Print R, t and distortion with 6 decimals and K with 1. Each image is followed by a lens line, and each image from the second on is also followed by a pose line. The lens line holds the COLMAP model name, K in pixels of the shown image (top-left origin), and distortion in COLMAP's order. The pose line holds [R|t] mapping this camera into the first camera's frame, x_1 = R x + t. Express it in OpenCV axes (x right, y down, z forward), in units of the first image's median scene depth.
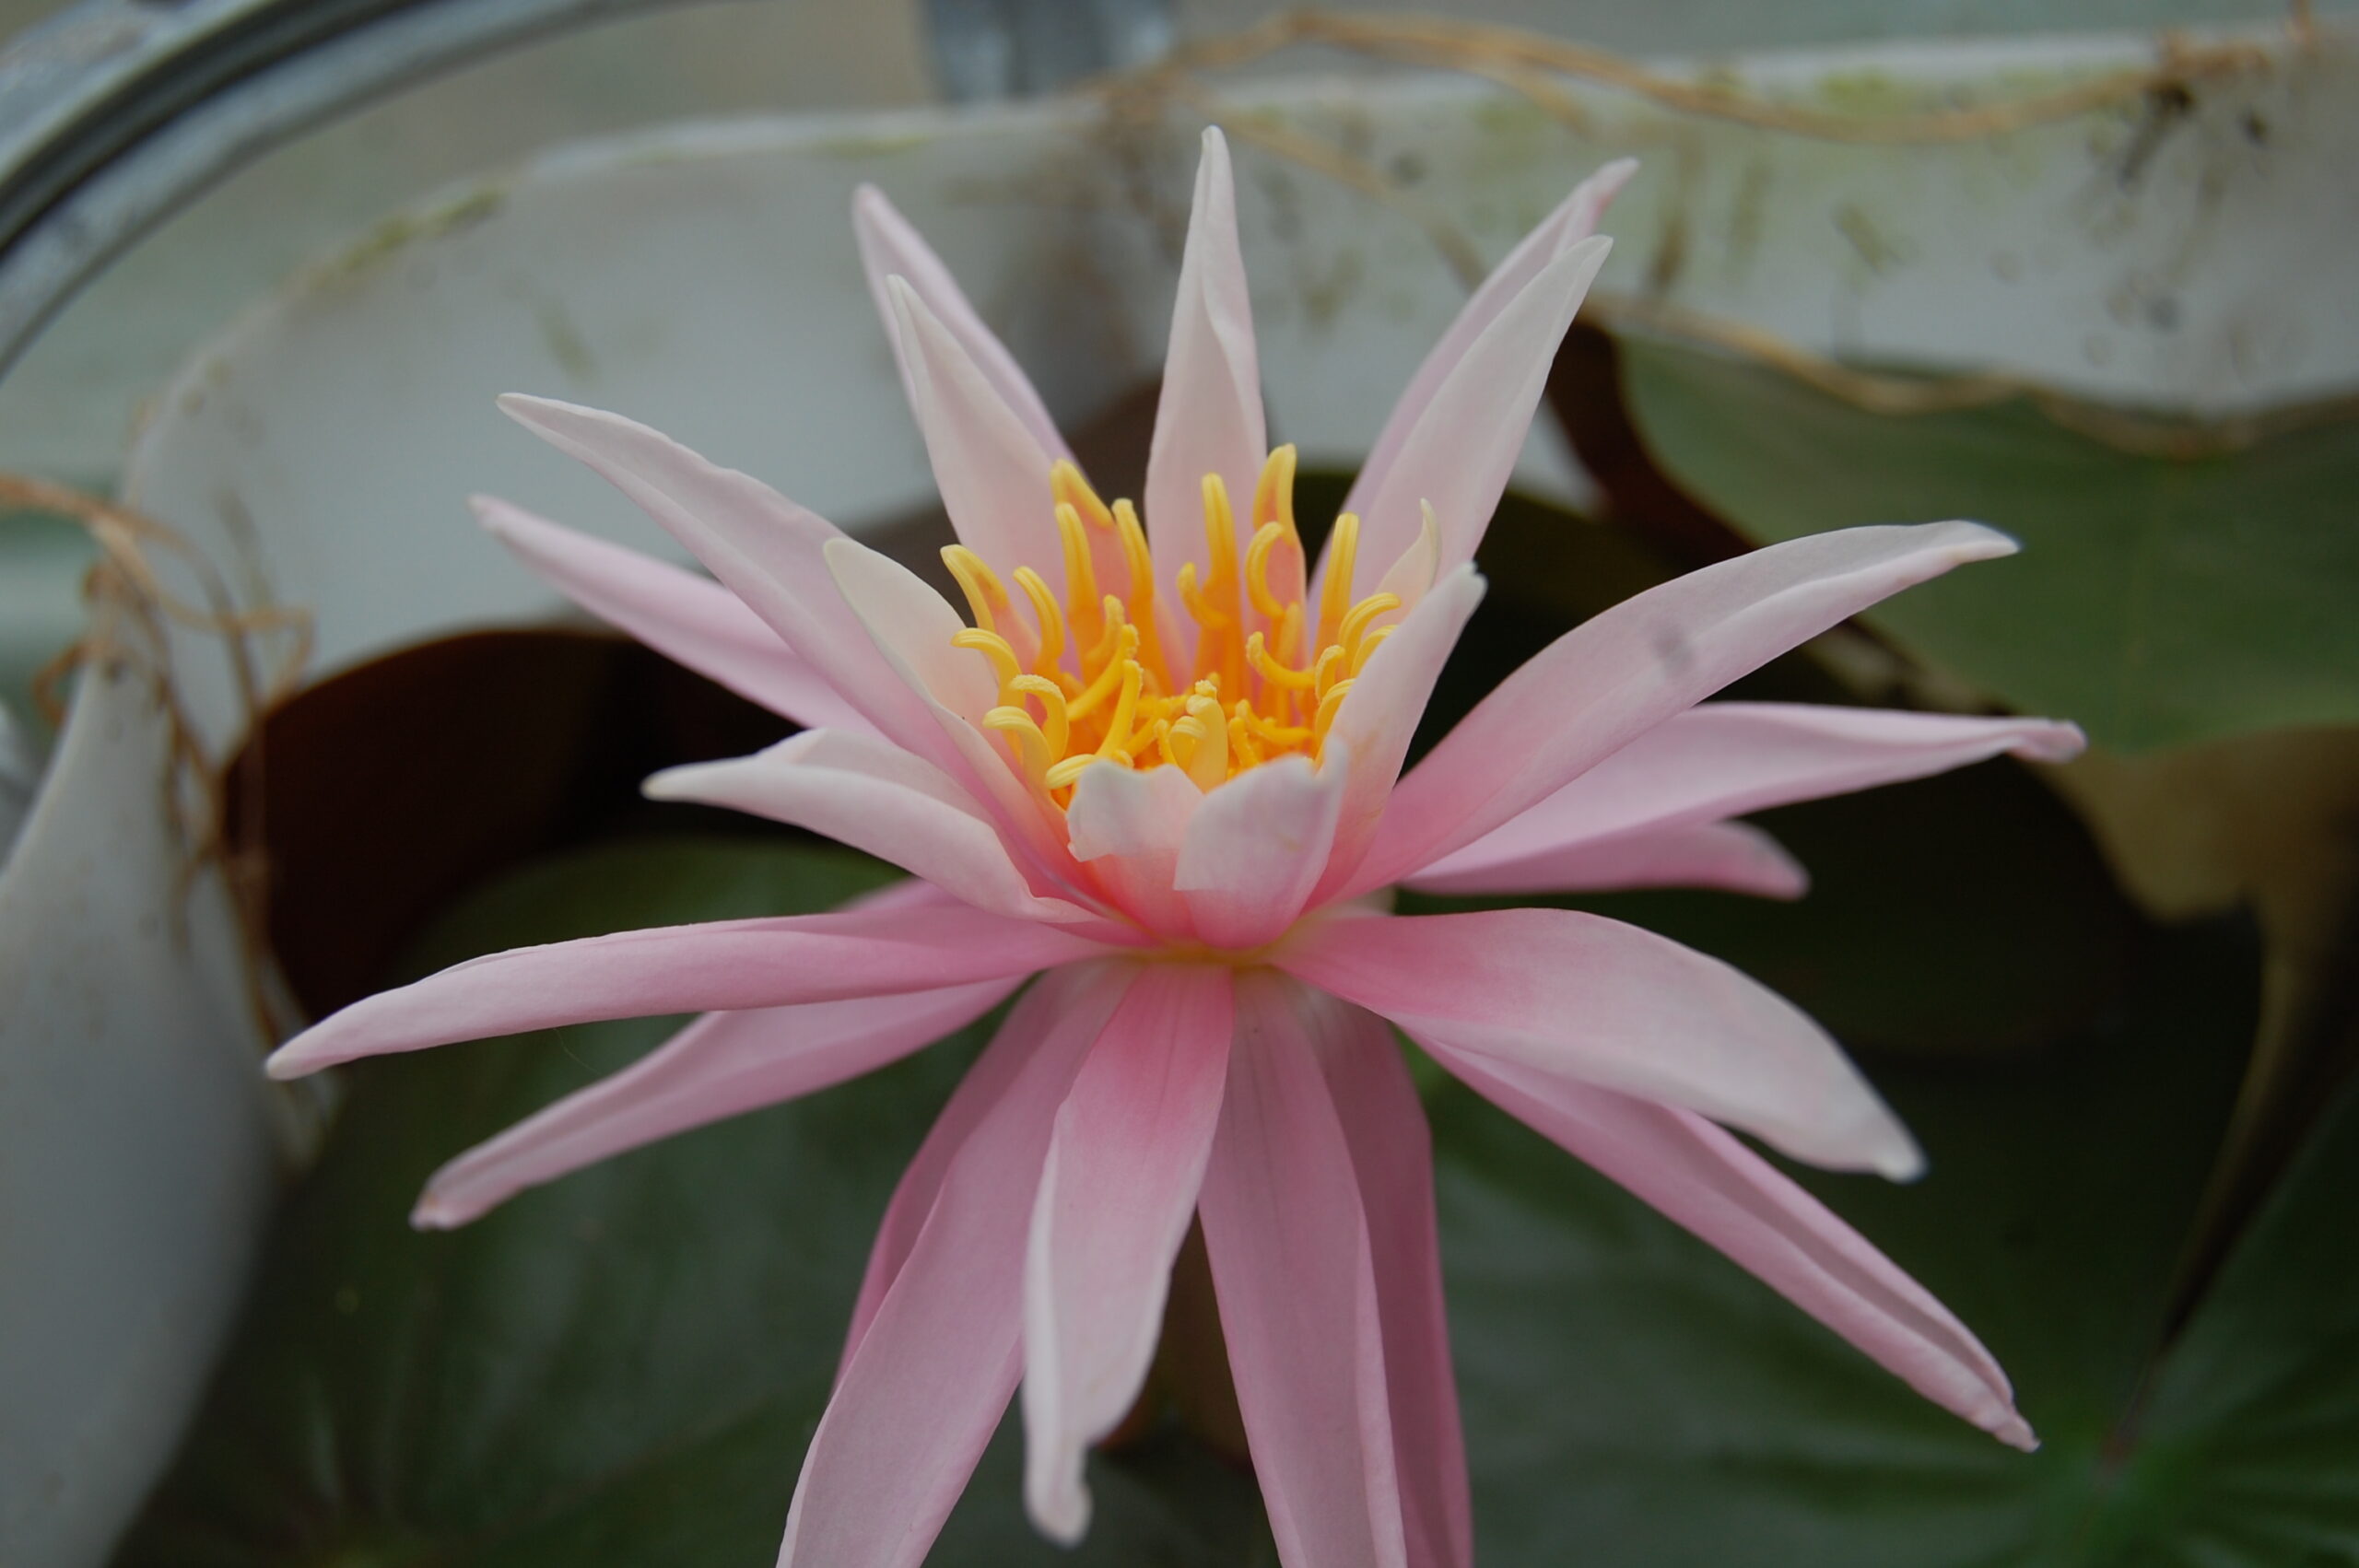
lens RADIAL K [[3067.8, 0, 1185.9], [0, 3067.8, 788.3], [0, 0, 1]] dist [0.023820, 0.000000]
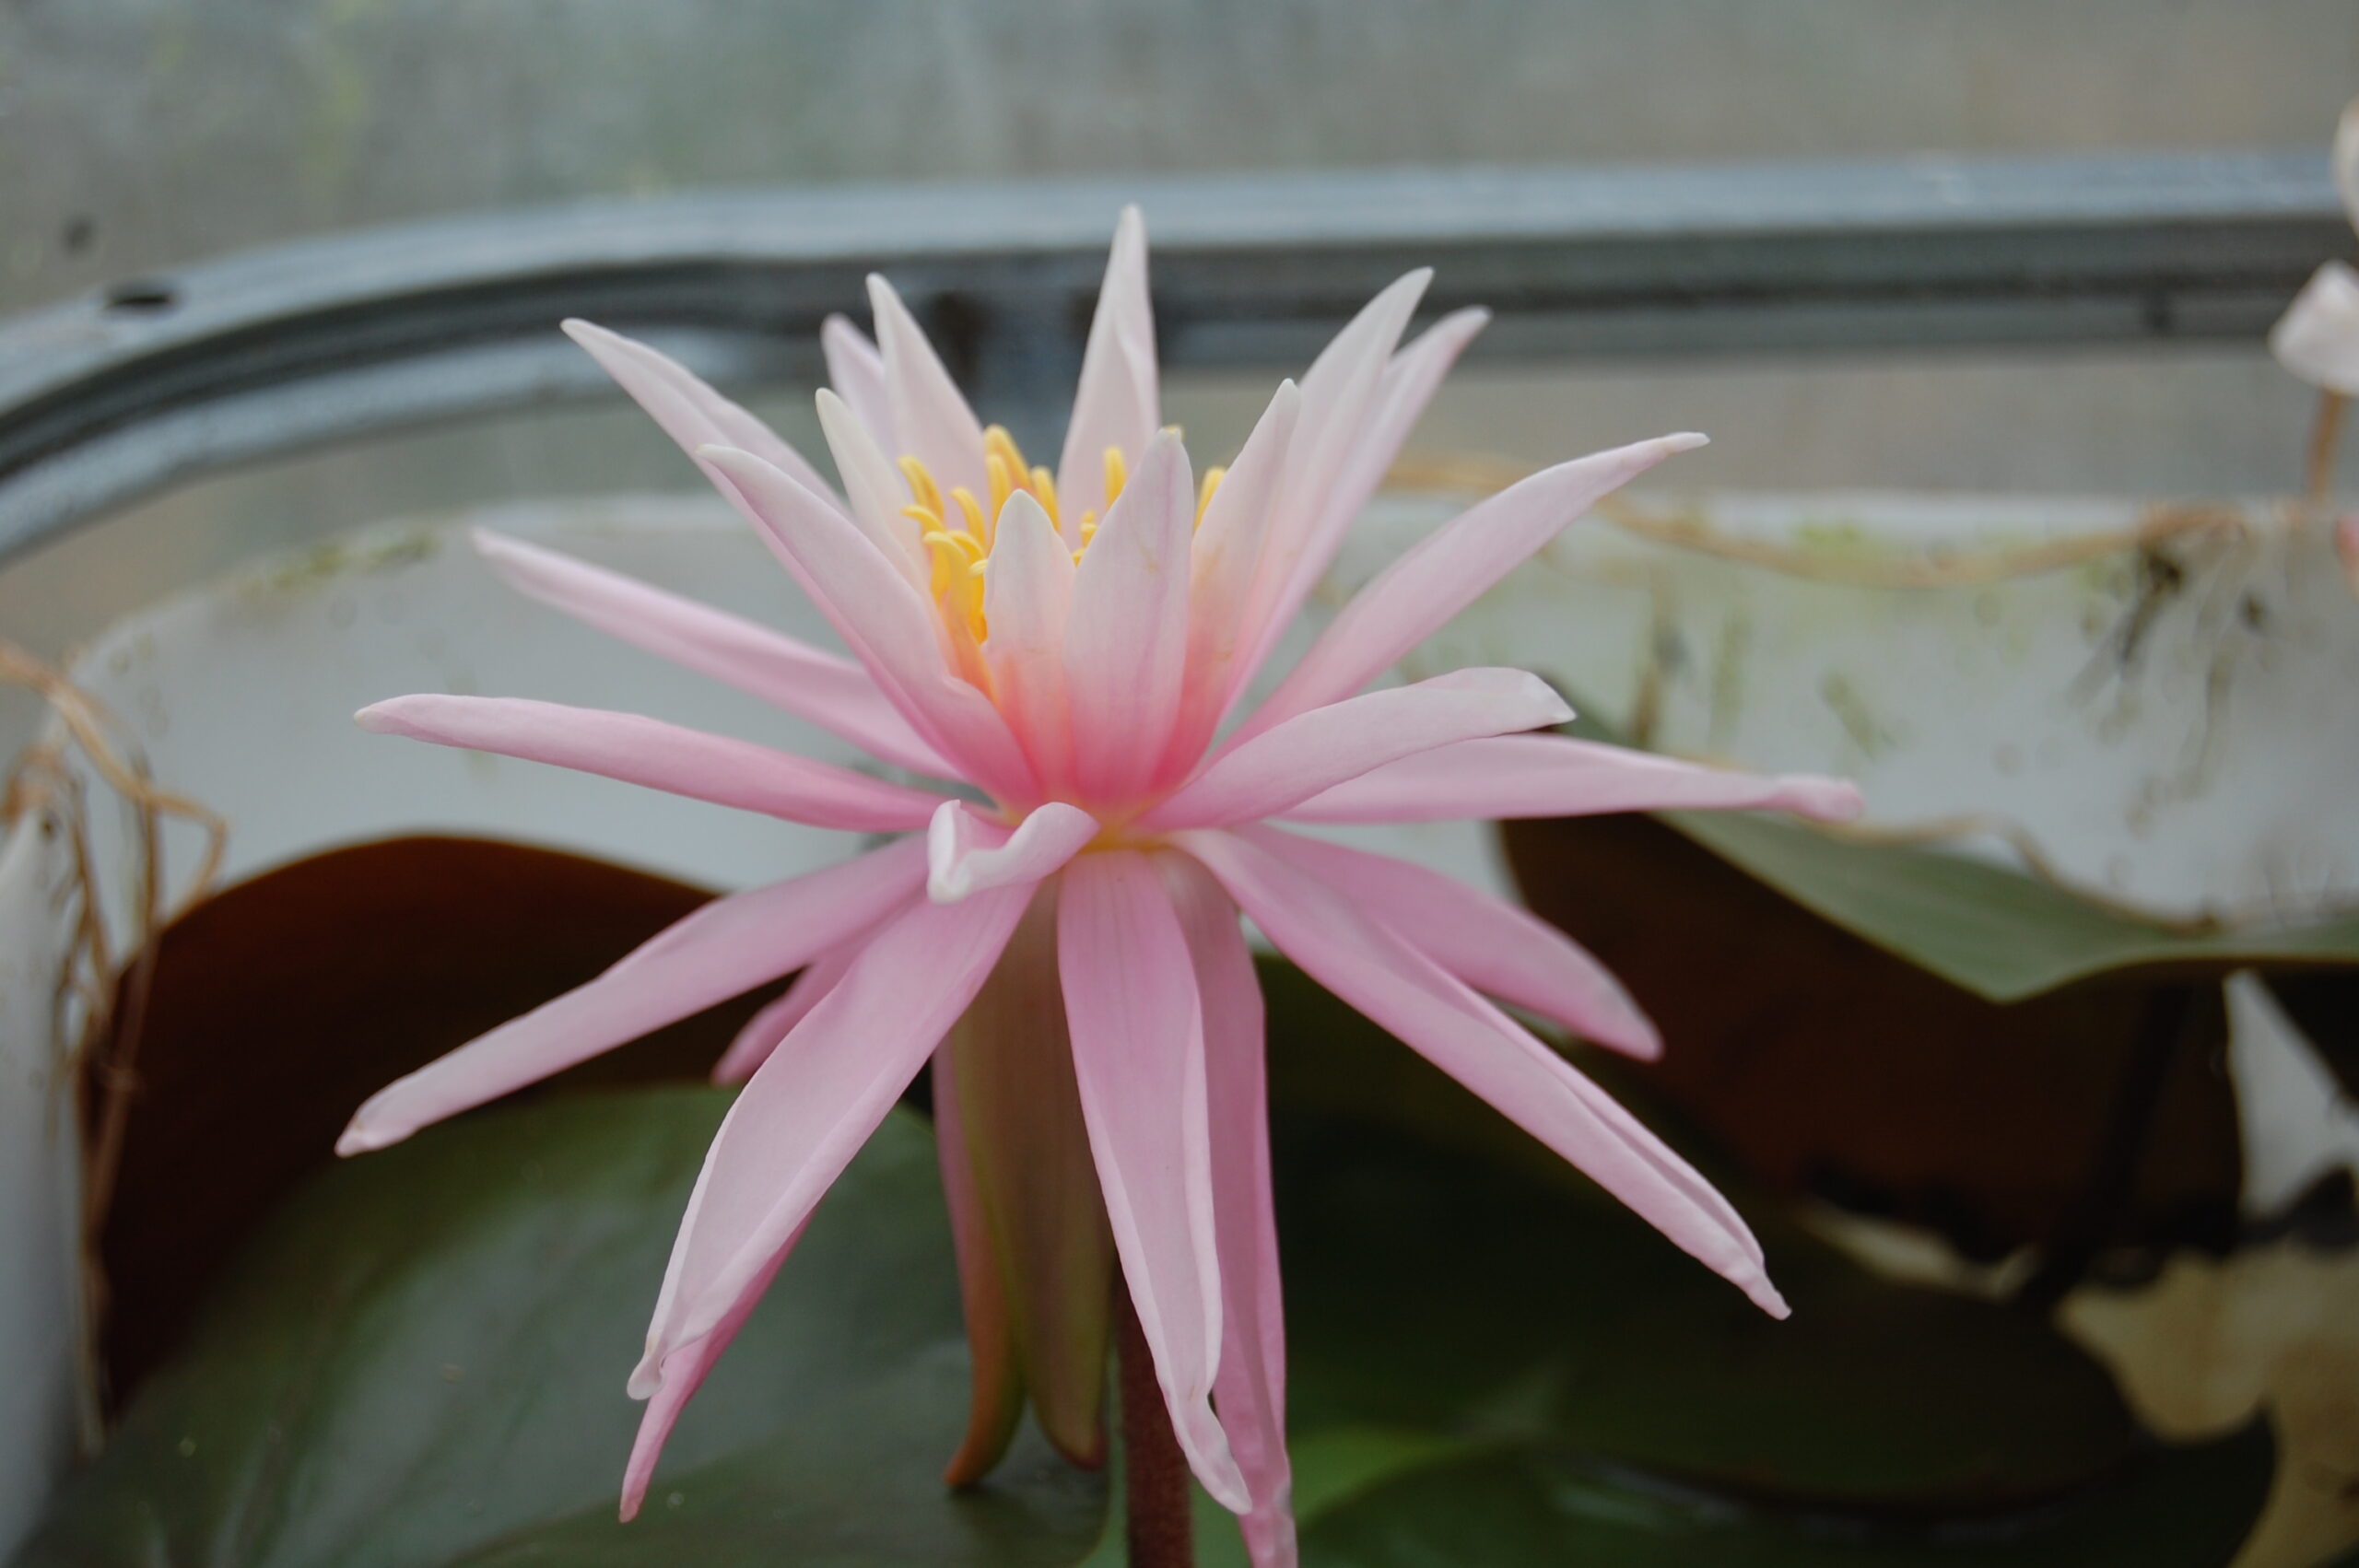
lens RADIAL K [[5413.6, 0, 1187.4], [0, 5413.6, 783.2], [0, 0, 1]] dist [0.197083, 0.000000]
pose [[0.997744, 0.064768, -0.017690, 0.080671], [-0.066824, 0.932446, -0.355076, 0.761307], [-0.006503, 0.355457, 0.934670, -0.938296]]
